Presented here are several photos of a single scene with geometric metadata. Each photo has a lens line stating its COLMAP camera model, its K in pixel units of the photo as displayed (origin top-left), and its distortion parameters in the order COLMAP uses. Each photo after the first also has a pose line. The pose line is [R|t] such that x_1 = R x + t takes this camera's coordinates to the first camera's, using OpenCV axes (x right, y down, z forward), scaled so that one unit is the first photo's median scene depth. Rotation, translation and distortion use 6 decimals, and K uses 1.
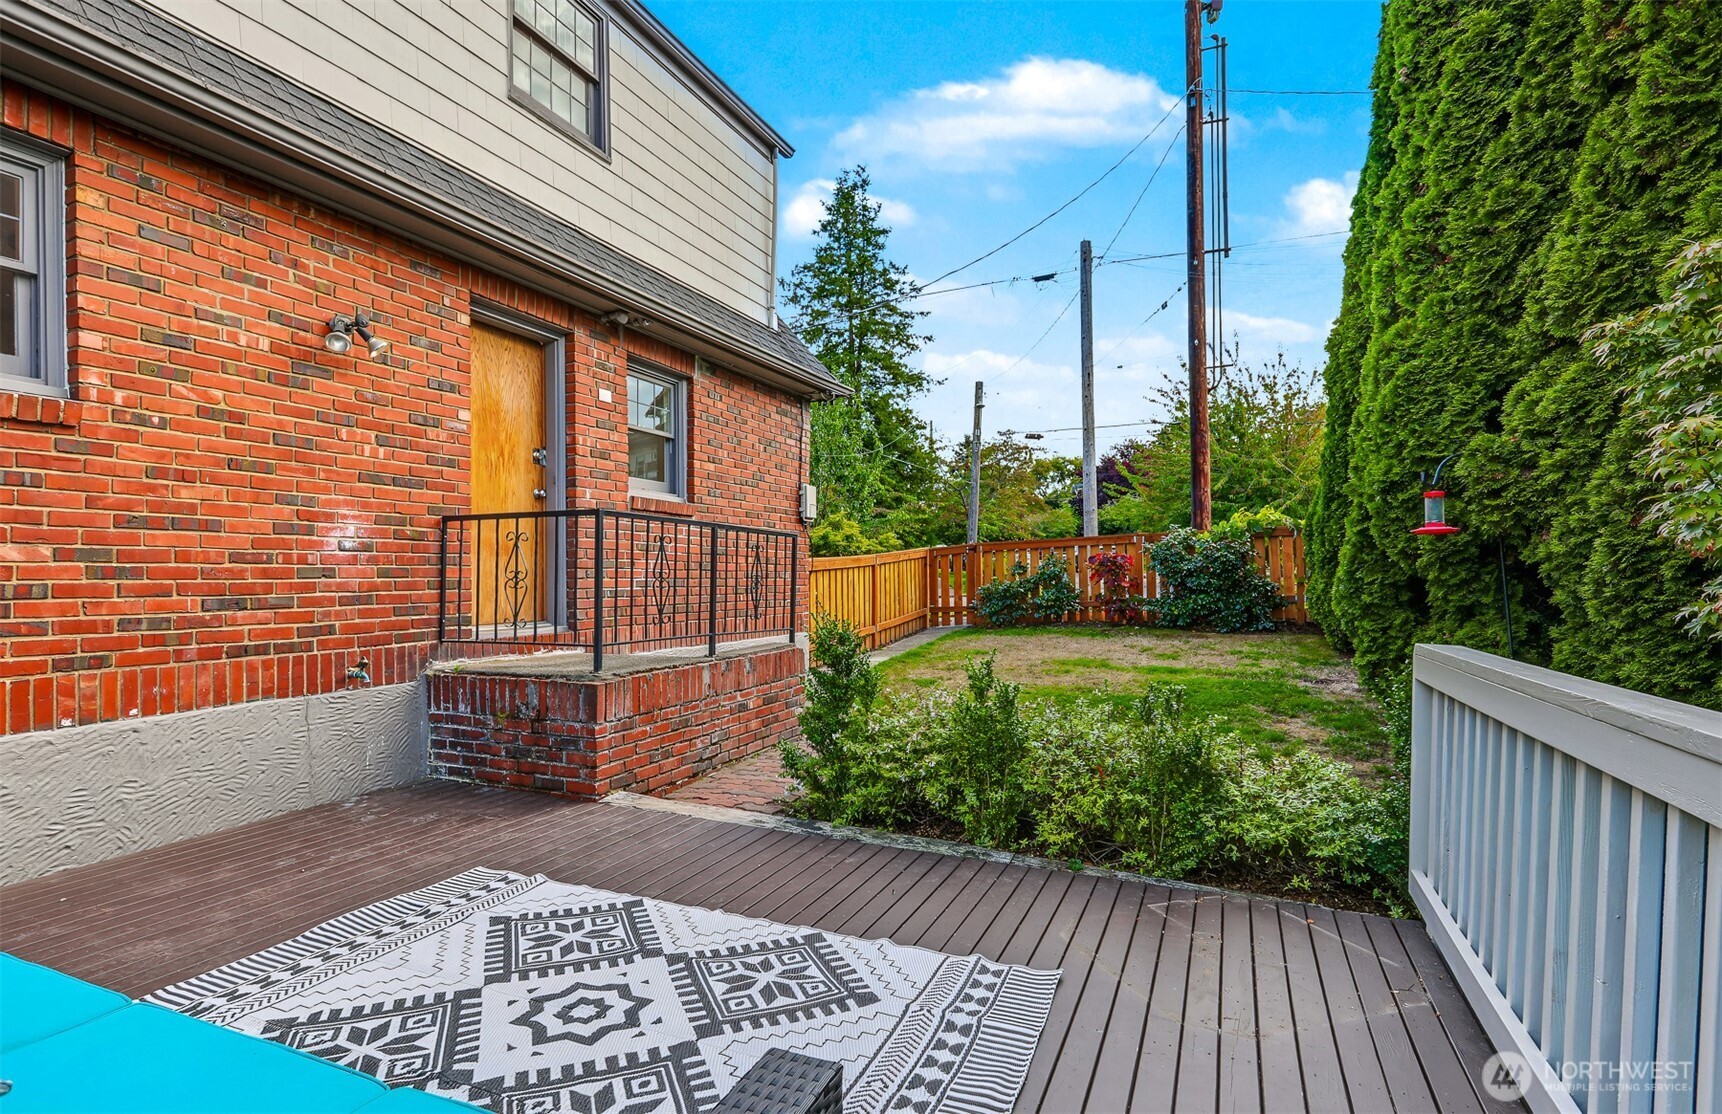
lens RADIAL K [[857.7, 0, 859.8], [0, 857.7, 564.2], [0, 0, 1]] dist [-0.005173, 0.000381]
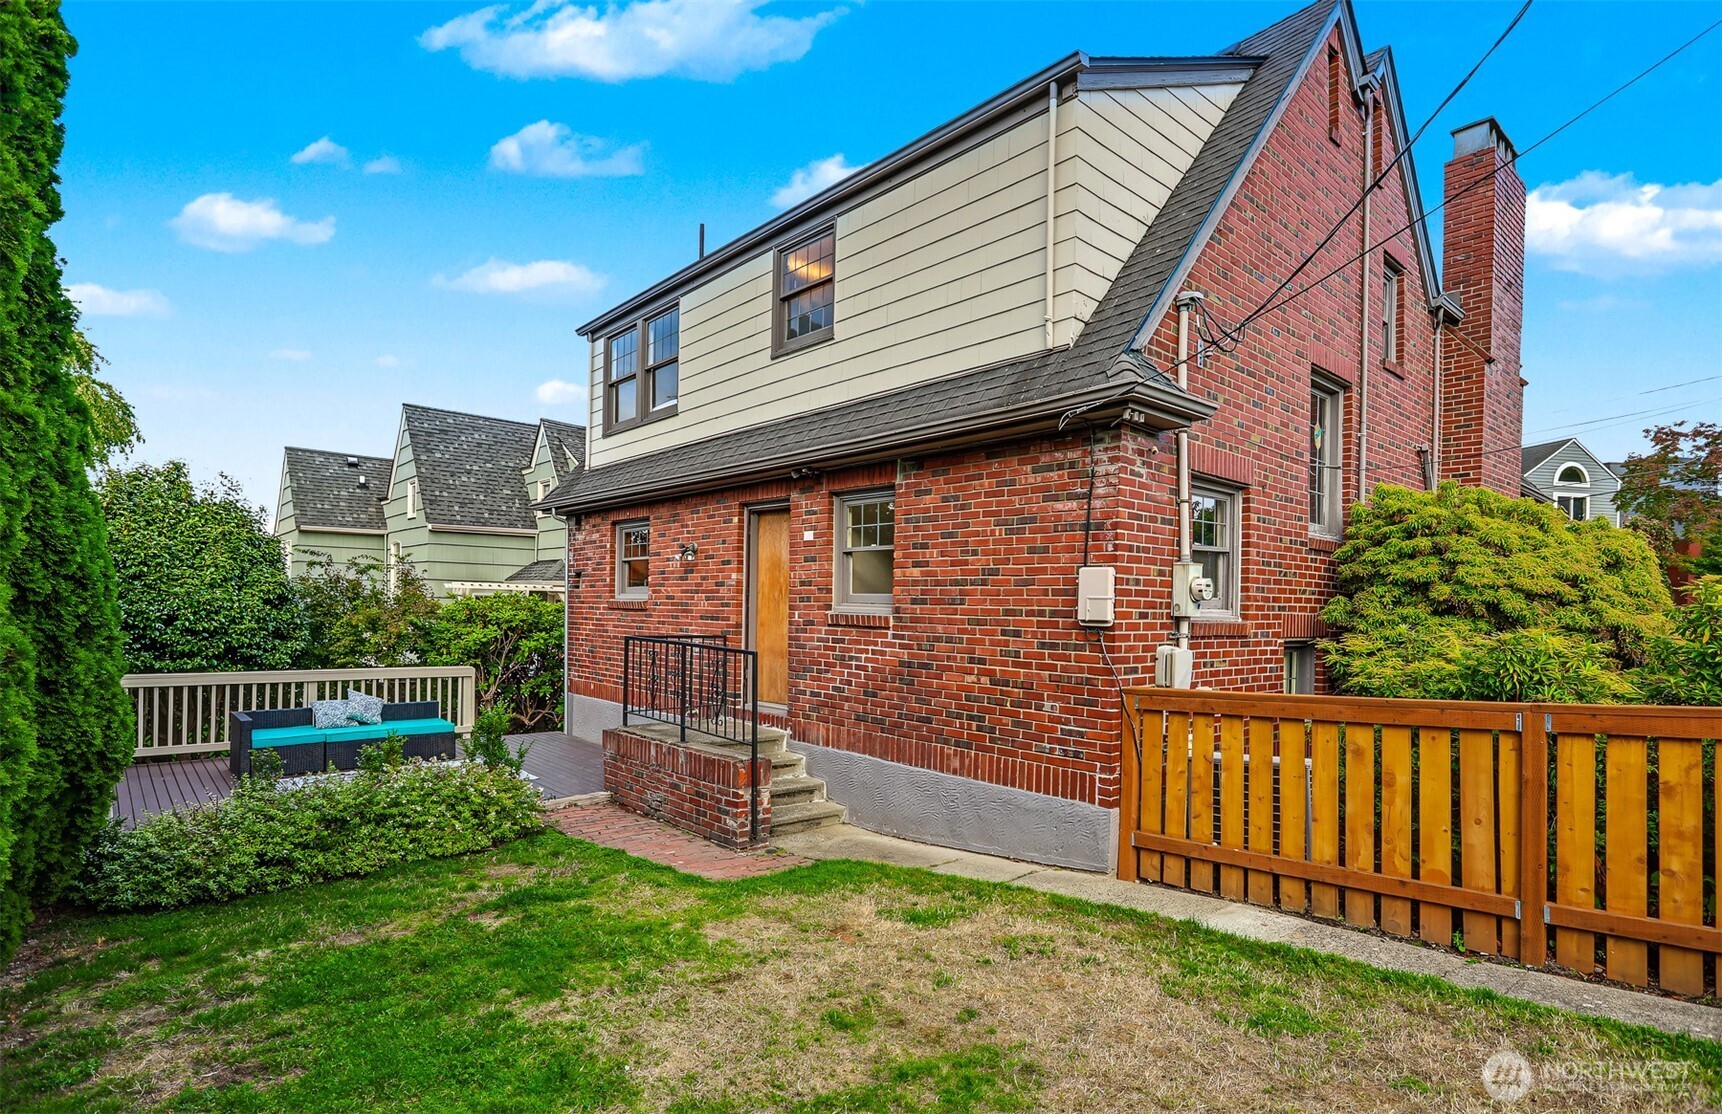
lens RADIAL K [[857.7, 0, 855.8], [0, 857.7, 597.9], [0, 0, 1]] dist [-0.005173, 0.000381]
pose [[-0.419704, -0.008010, -0.907626, 0.797292], [0.001864, 0.999951, -0.009687, -0.089722], [0.907659, -0.005757, -0.419669, 1.550196]]
